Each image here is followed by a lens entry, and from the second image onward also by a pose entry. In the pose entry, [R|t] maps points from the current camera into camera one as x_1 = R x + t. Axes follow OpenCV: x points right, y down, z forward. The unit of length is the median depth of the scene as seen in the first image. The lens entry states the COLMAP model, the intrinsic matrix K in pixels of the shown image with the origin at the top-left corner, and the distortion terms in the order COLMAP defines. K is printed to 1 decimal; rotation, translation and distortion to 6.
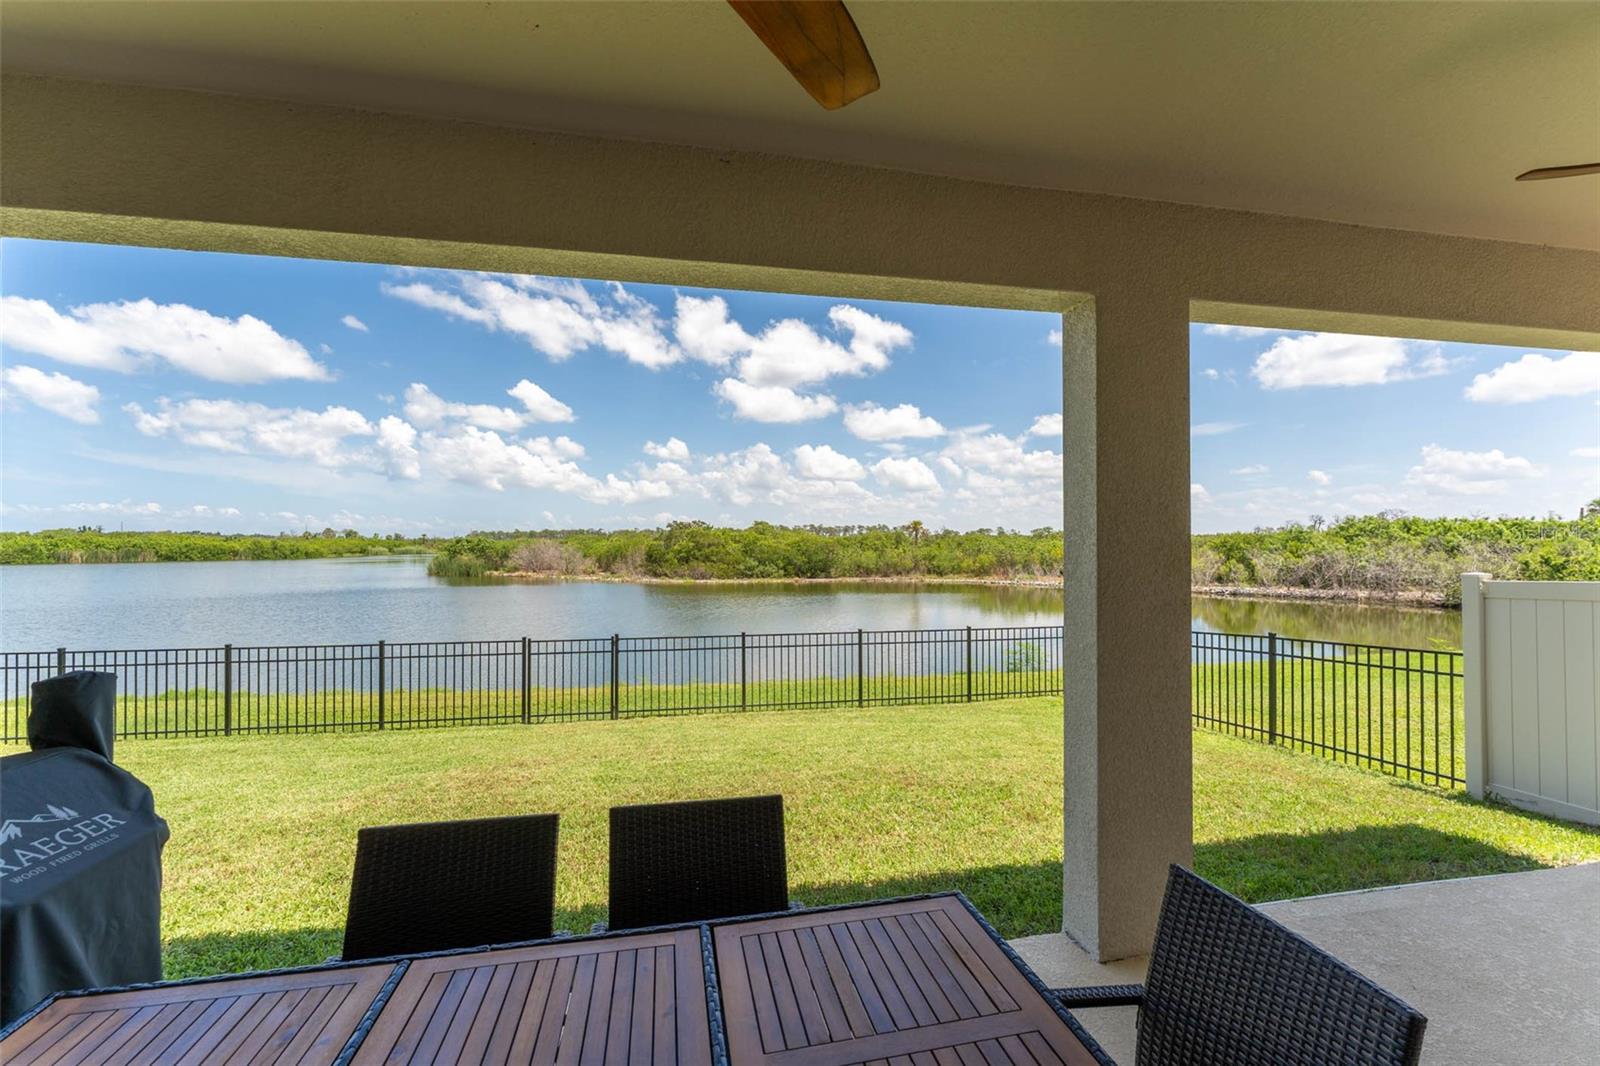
lens RADIAL K [[642.6, 0, 792.5], [0, 642.6, 545.6], [0, 0, 1]] dist [-0.001166, -0.000070]
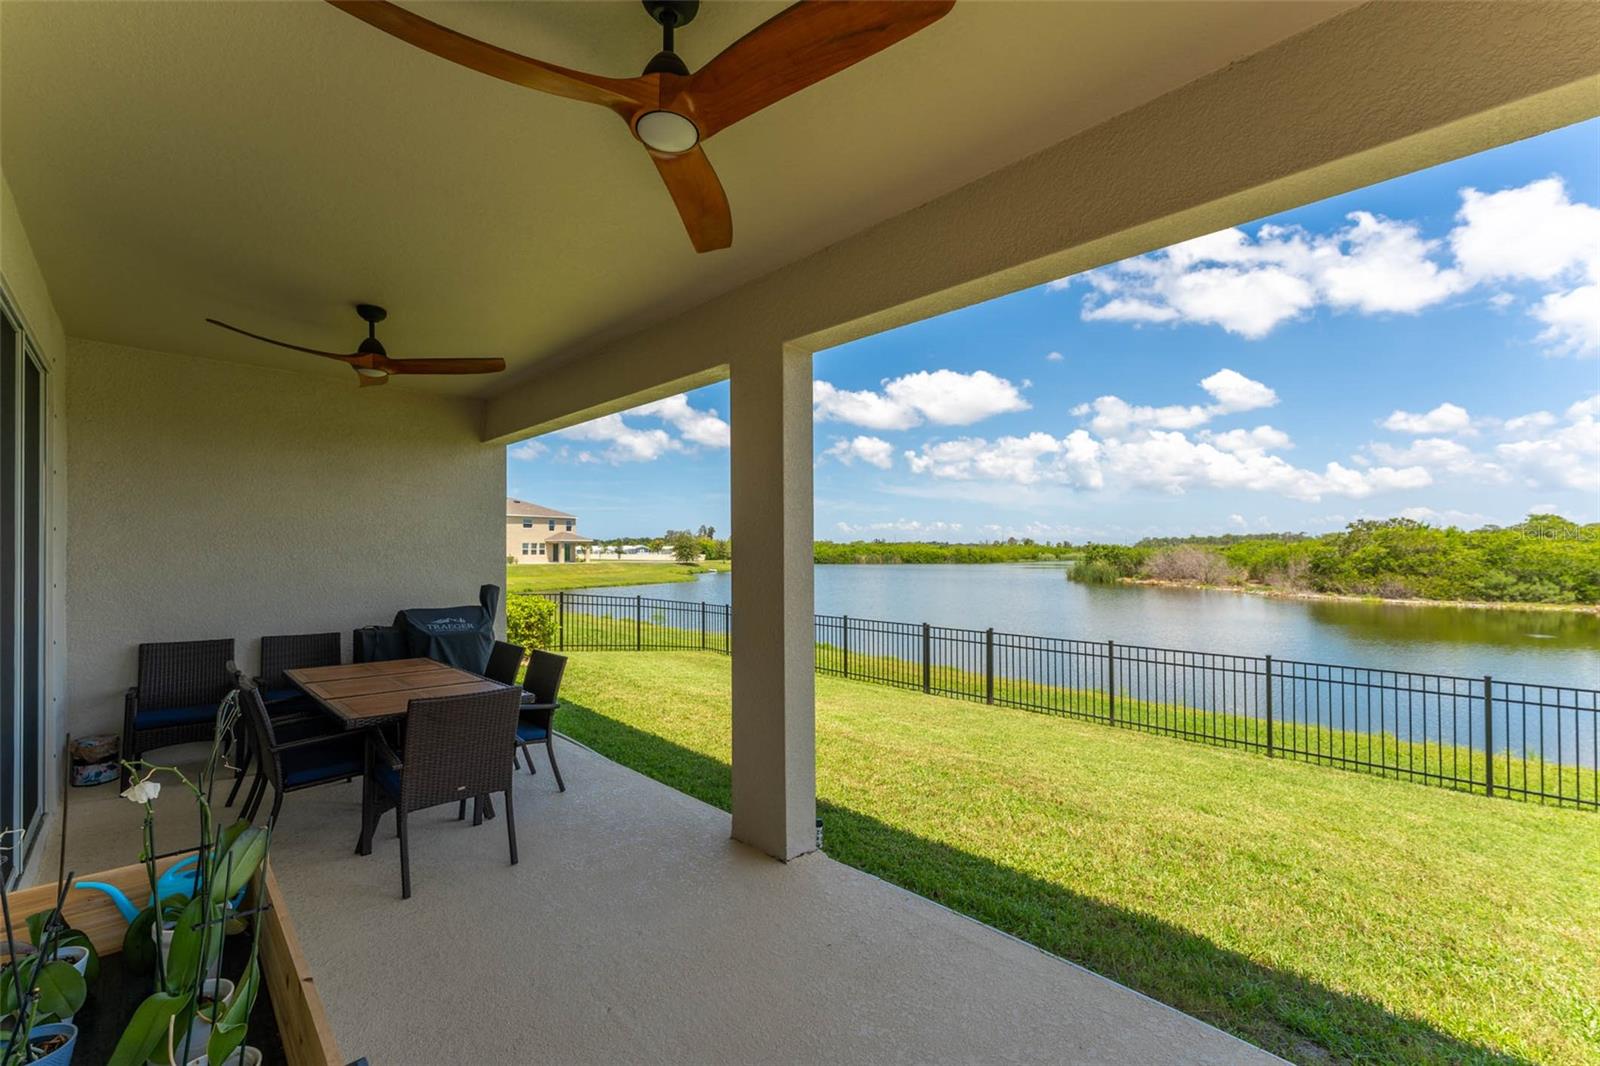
lens RADIAL K [[642.6, 0, 792.5], [0, 642.6, 545.6], [0, 0, 1]] dist [-0.001166, -0.000070]
pose [[0.562678, -0.007228, -0.826645, 0.068616], [-0.001324, 0.999953, -0.009644, -0.000091], [0.826675, 0.006521, 0.562642, 0.010084]]
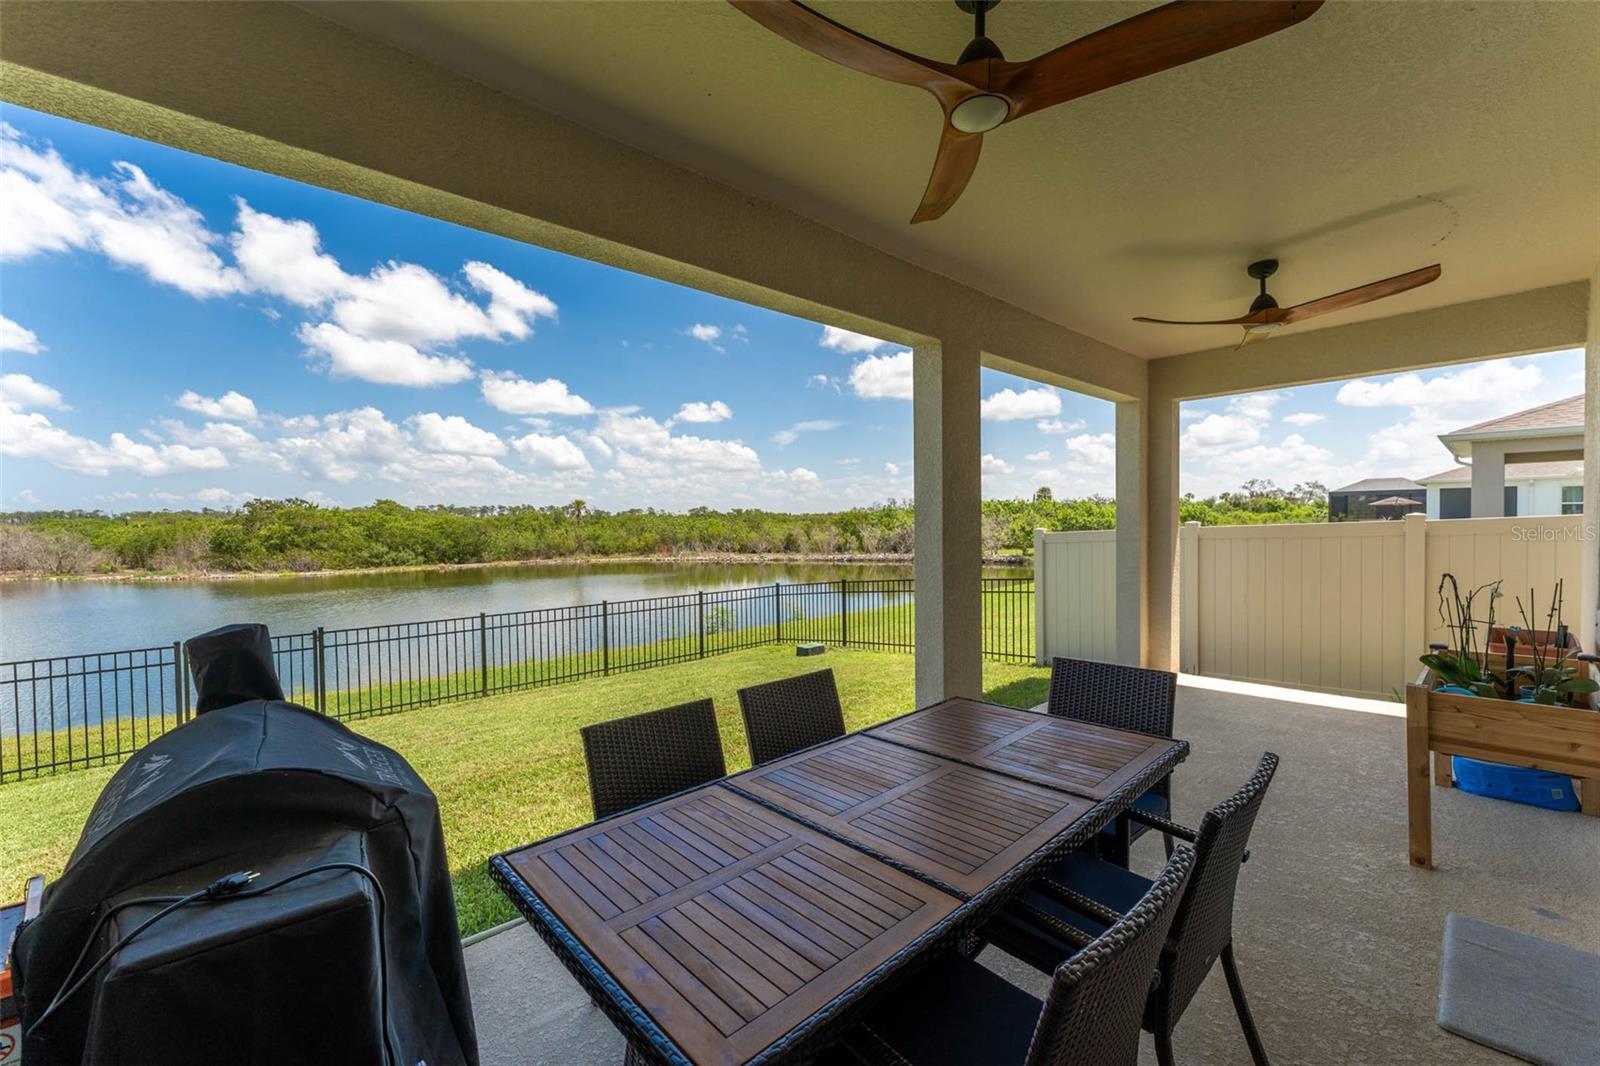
lens RADIAL K [[637.7, 0, 800.0], [0, 637.7, 533.0], [0, 0, 1]] dist [0.001008, 0.000171]
pose [[0.856364, -0.021220, 0.515937, -0.020464], [0.015541, 0.999762, 0.015323, 0.001484], [-0.516139, -0.005104, 0.856490, -0.004926]]
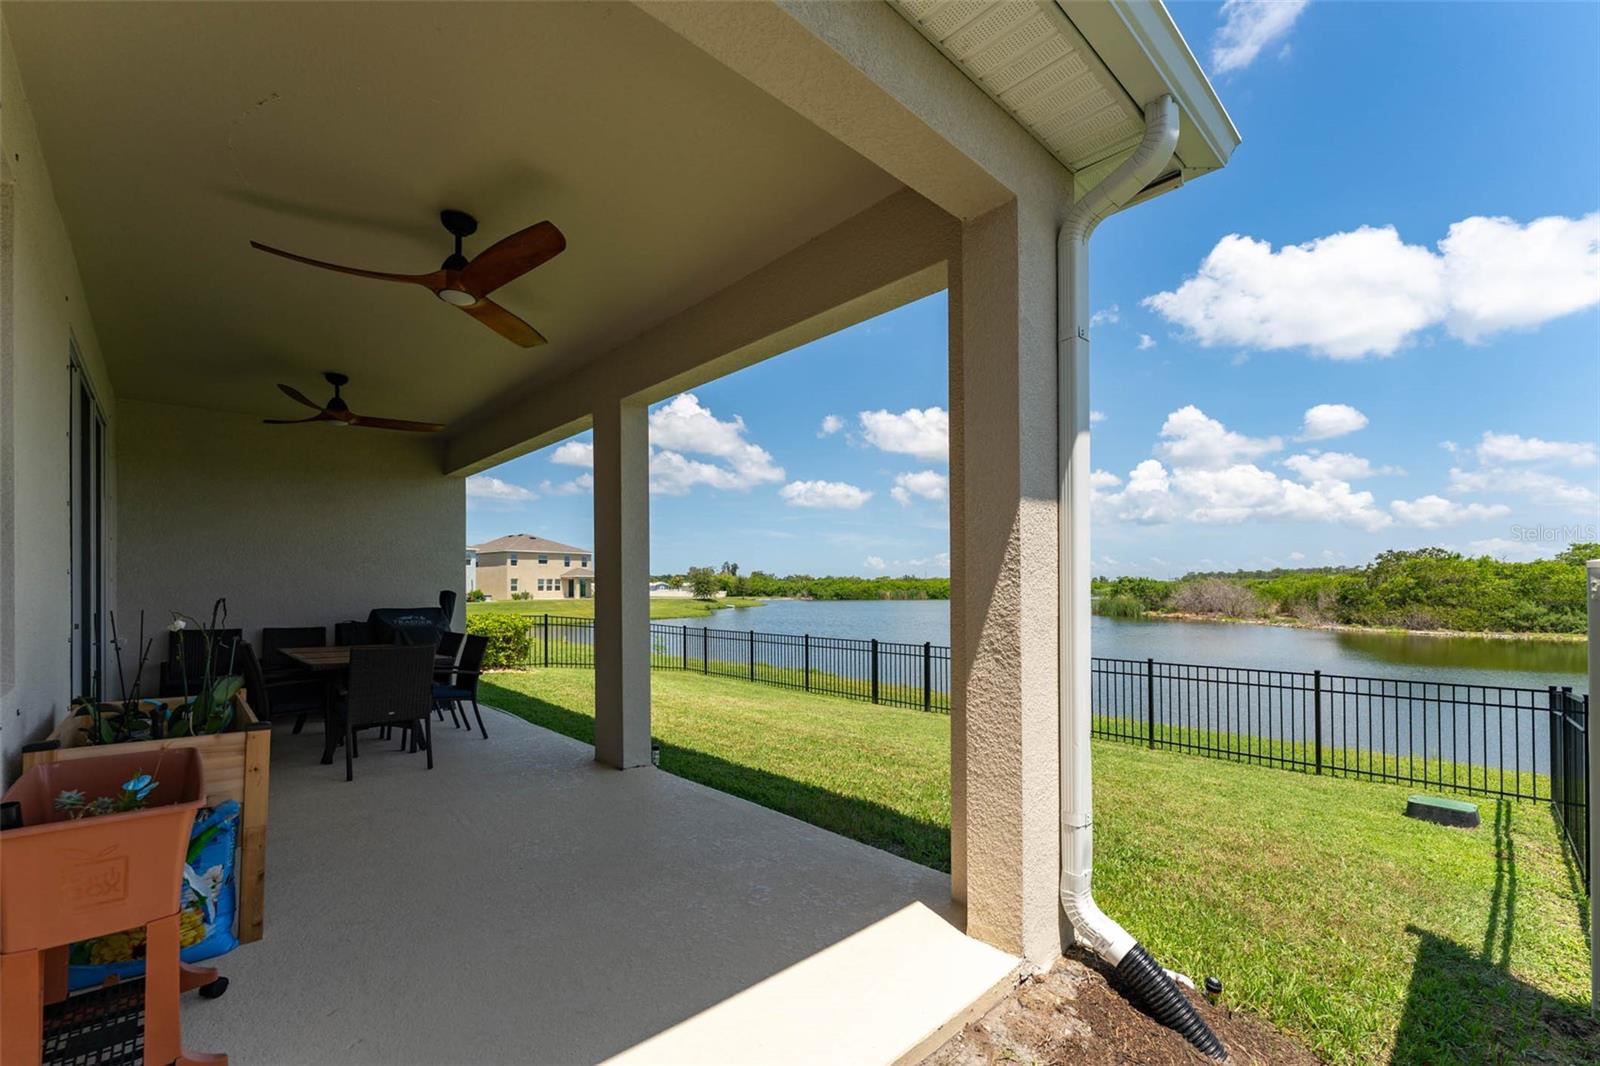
lens RADIAL K [[665.7, 0, 799.5], [0, 665.7, 585.8], [0, 0, 1]] dist [-0.004039, 0.000172]
pose [[0.536179, -0.006054, -0.844082, 0.097021], [0.002960, 0.999982, -0.005292, 0.004618], [0.844099, 0.000339, 0.536187, 0.015429]]
